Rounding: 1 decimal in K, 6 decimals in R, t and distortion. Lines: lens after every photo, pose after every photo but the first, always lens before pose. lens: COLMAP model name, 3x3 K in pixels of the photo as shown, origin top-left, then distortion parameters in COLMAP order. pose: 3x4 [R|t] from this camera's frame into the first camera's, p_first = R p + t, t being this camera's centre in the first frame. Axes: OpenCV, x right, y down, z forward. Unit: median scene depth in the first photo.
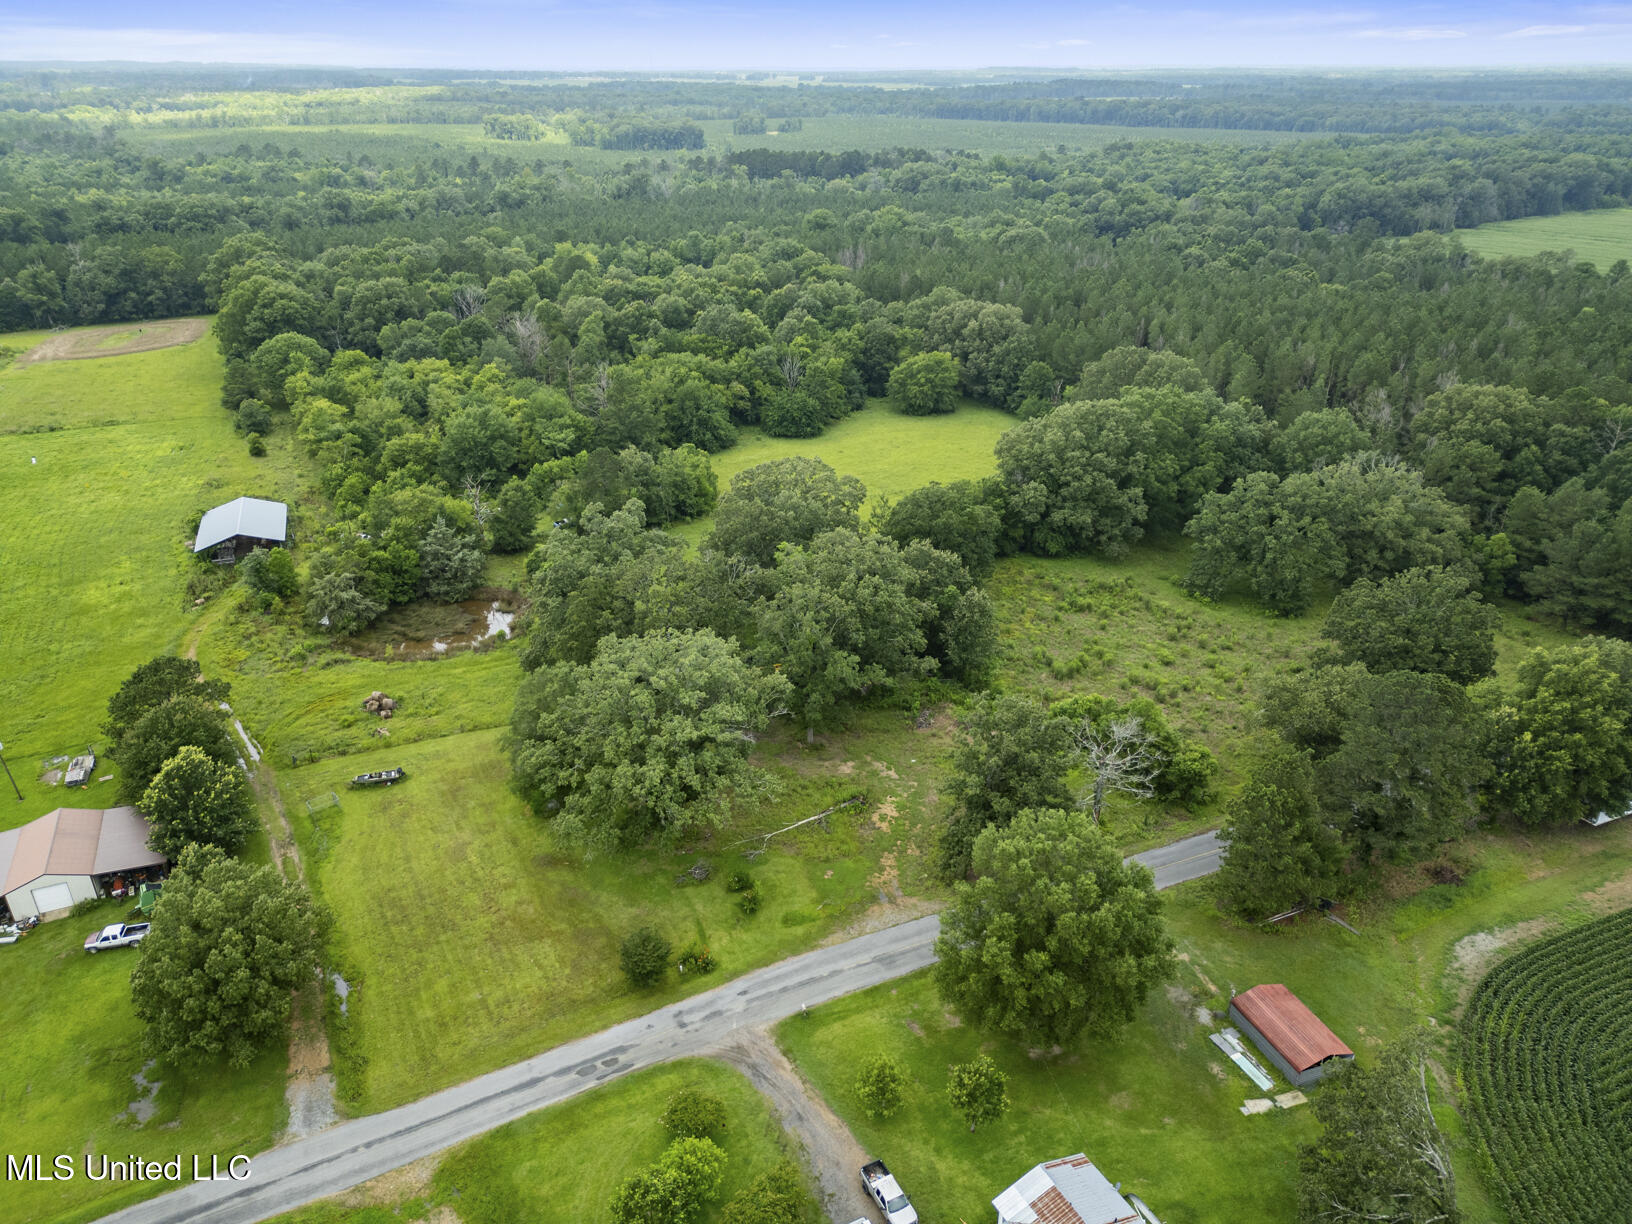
lens RADIAL K [[1133.7, 0, 814.2], [0, 1133.7, 616.0], [0, 0, 1]] dist [0.077056, -0.073444]
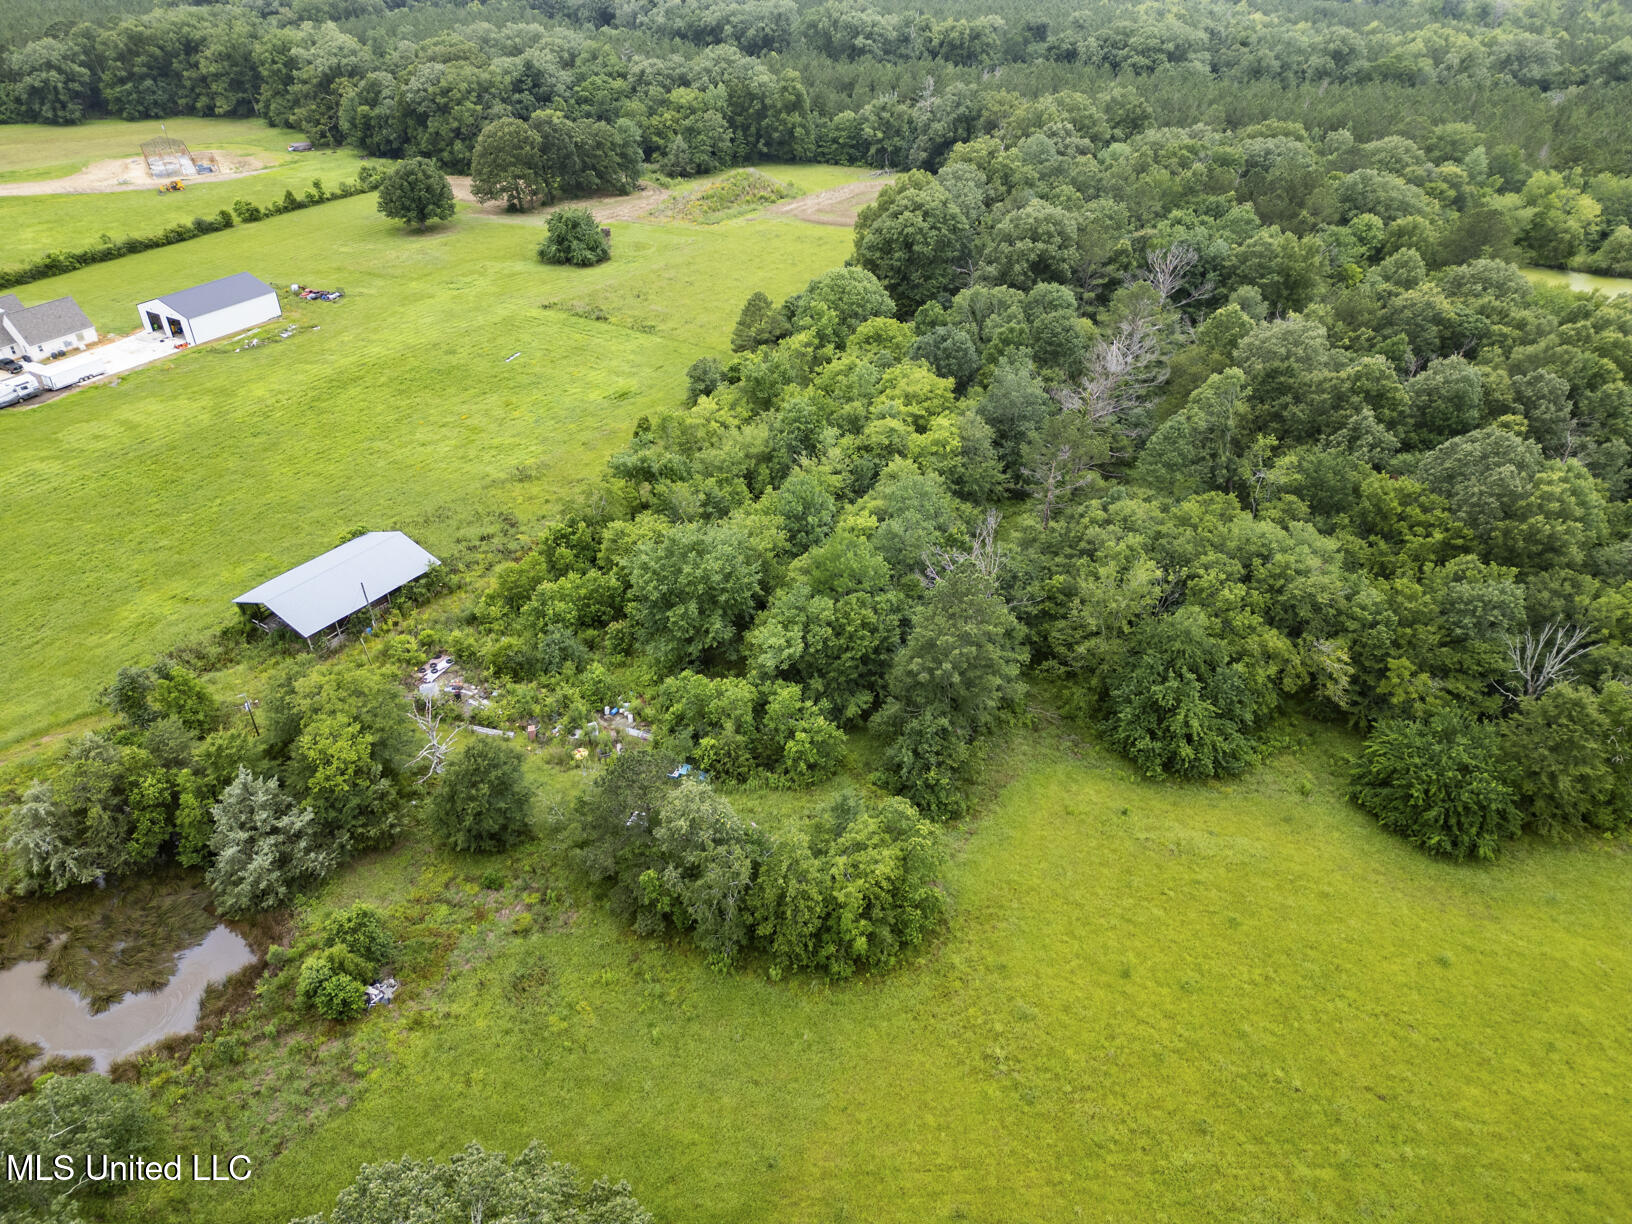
lens RADIAL K [[1133.7, 0, 814.2], [0, 1133.7, 616.0], [0, 0, 1]] dist [0.077056, -0.073444]
pose [[0.575137, 0.453909, -0.680576, 0.141217], [-0.350397, 0.888451, 0.296440, -0.363876], [0.739215, 0.067979, 0.670030, 0.761171]]
